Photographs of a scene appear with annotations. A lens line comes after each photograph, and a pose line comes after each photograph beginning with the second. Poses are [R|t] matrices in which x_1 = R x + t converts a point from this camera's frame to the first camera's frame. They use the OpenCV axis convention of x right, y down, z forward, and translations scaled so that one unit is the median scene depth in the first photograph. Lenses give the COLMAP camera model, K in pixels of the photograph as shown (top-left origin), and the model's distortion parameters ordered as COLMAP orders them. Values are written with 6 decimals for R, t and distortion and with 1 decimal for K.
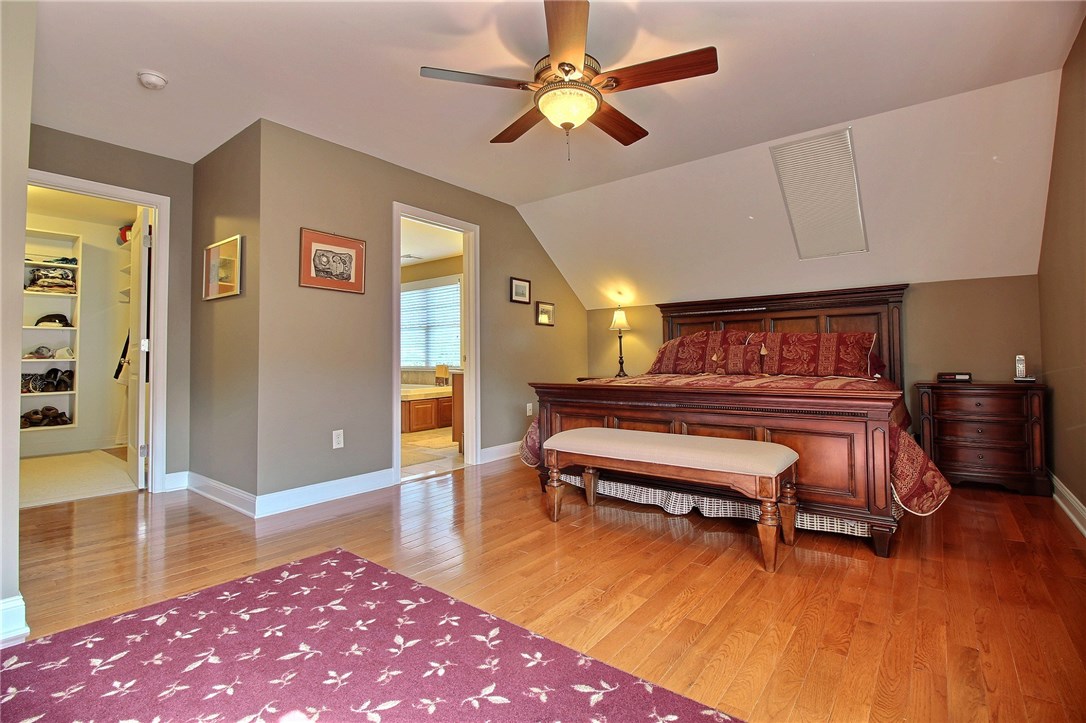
lens RADIAL K [[501.7, 0, 546.8], [0, 501.7, 342.7], [0, 0, 1]] dist [0.001428, -0.013017]
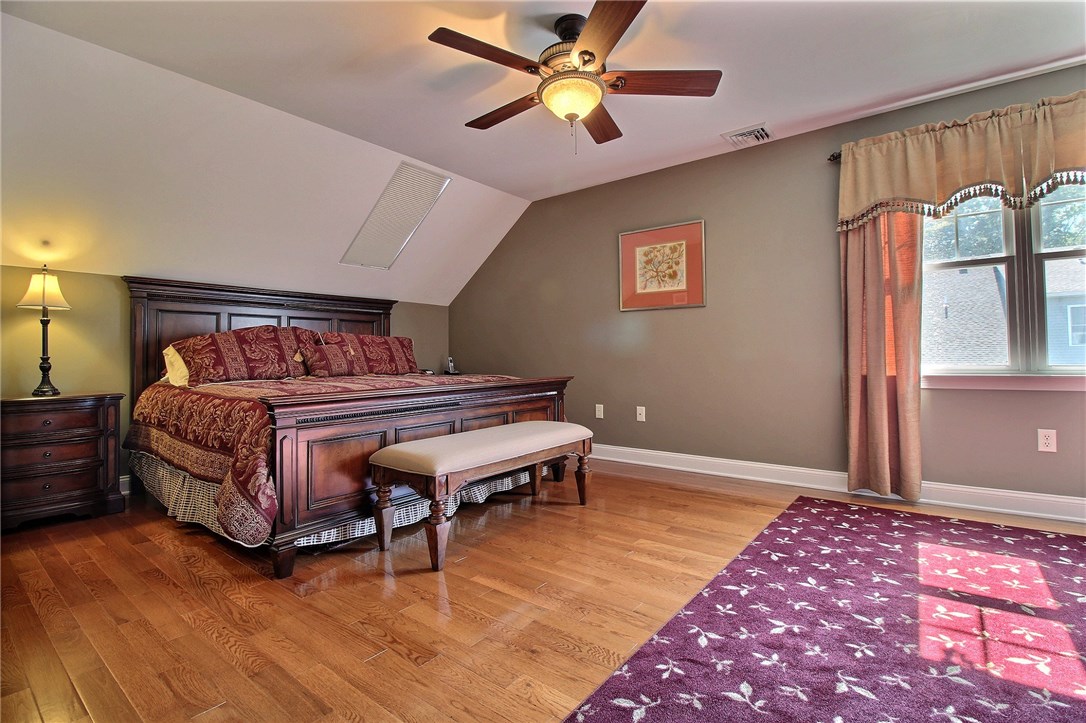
lens RADIAL K [[501.7, 0, 546.8], [0, 501.7, 342.7], [0, 0, 1]] dist [0.001428, -0.013017]
pose [[0.002181, 0.036636, 0.999326, -1.998087], [-0.020643, 0.999117, -0.036584, 0.100919], [-0.999785, -0.020550, 0.002936, 2.234422]]
